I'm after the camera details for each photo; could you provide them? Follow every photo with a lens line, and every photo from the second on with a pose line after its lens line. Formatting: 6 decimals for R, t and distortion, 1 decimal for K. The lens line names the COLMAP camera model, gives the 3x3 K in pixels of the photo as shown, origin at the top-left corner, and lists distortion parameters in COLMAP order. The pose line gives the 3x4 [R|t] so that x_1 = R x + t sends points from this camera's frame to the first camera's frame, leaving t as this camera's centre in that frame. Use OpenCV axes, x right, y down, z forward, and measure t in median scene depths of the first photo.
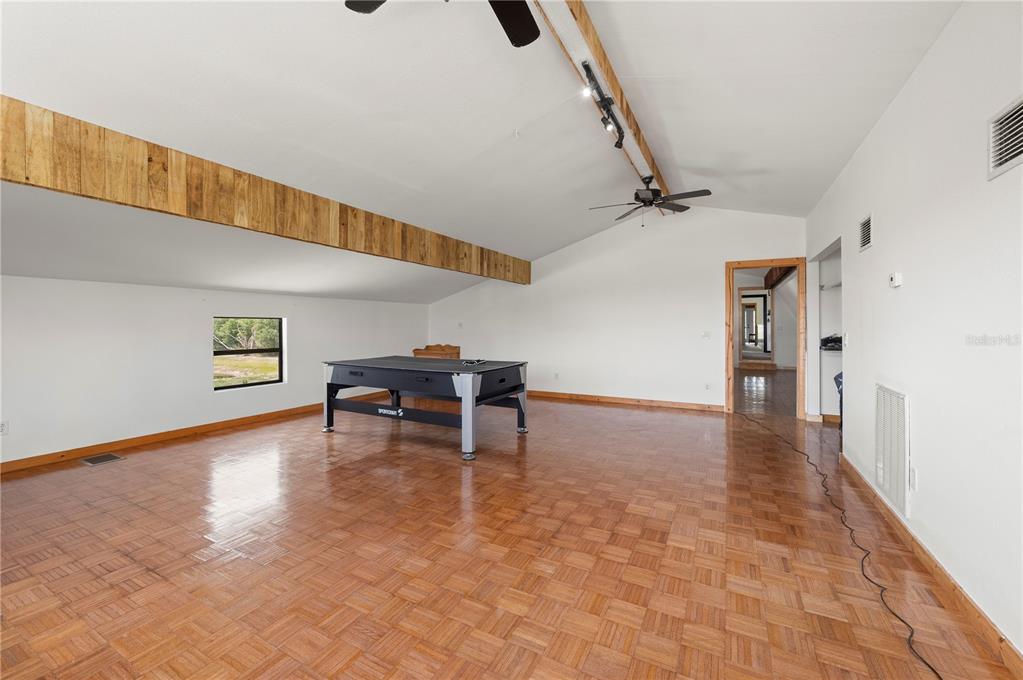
lens RADIAL K [[408.9, 0, 509.8], [0, 408.9, 332.0], [0, 0, 1]] dist [-0.004874, -0.000552]
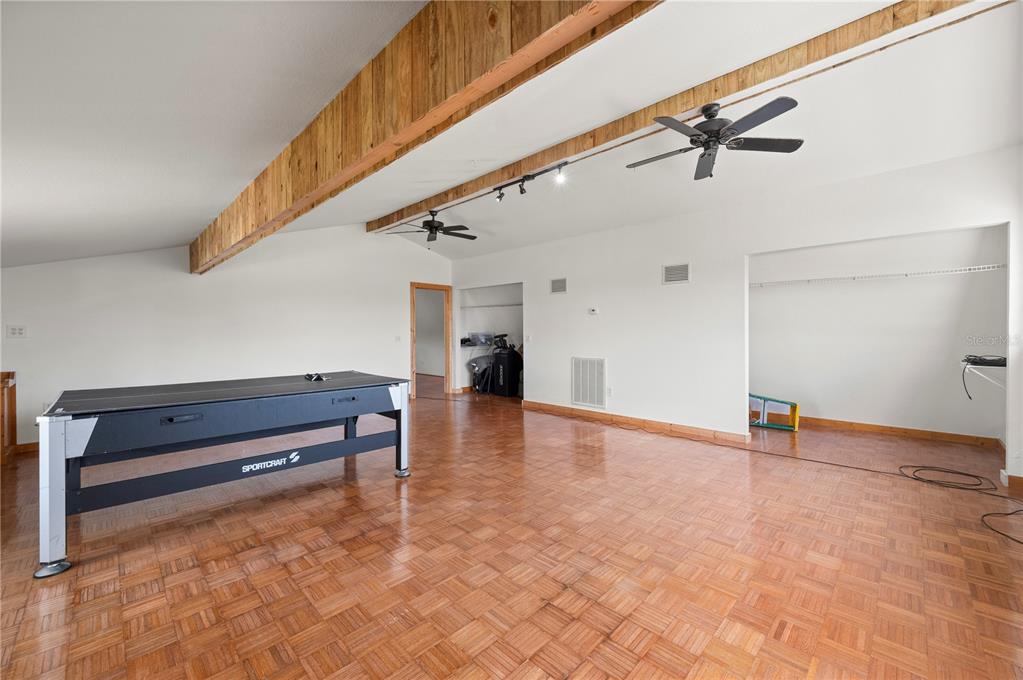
lens RADIAL K [[408.9, 0, 505.2], [0, 408.9, 336.2], [0, 0, 1]] dist [-0.004874, -0.000552]
pose [[0.285014, -0.011651, 0.958453, -0.969149], [0.016872, 0.999832, 0.007137, -0.005891], [-0.958375, 0.014137, 0.285163, 0.545739]]
